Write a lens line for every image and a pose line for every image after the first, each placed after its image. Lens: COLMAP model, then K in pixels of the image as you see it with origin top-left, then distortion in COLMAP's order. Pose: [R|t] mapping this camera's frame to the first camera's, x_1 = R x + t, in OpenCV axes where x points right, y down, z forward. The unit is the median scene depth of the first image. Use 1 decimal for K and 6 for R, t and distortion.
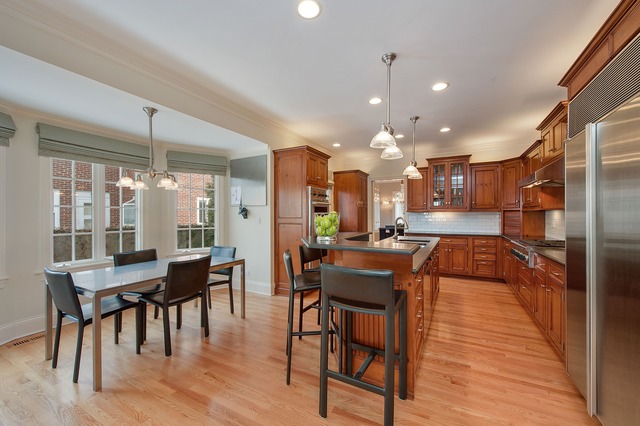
lens RADIAL K [[255.9, 0, 321.4], [0, 255.9, 214.9], [0, 0, 1]] dist [-0.002552, -0.000140]
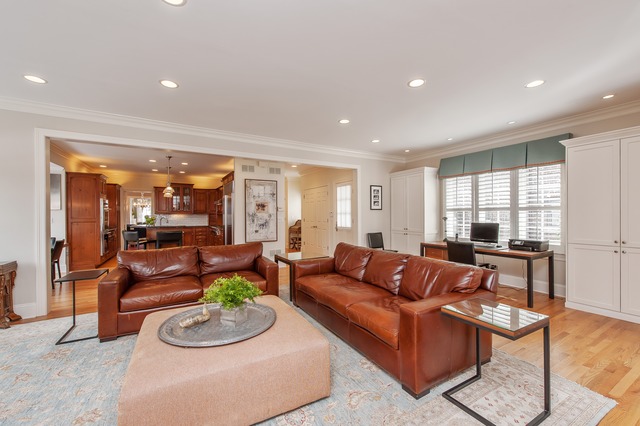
lens RADIAL K [[268.5, 0, 322.7], [0, 268.5, 215.1], [0, 0, 1]] dist [0.000660, -0.000004]
pose [[0.532553, -0.003757, 0.846389, -0.606787], [0.004148, 0.999990, 0.001829, -0.005101], [-0.846387, 0.002537, 0.532563, -0.888206]]
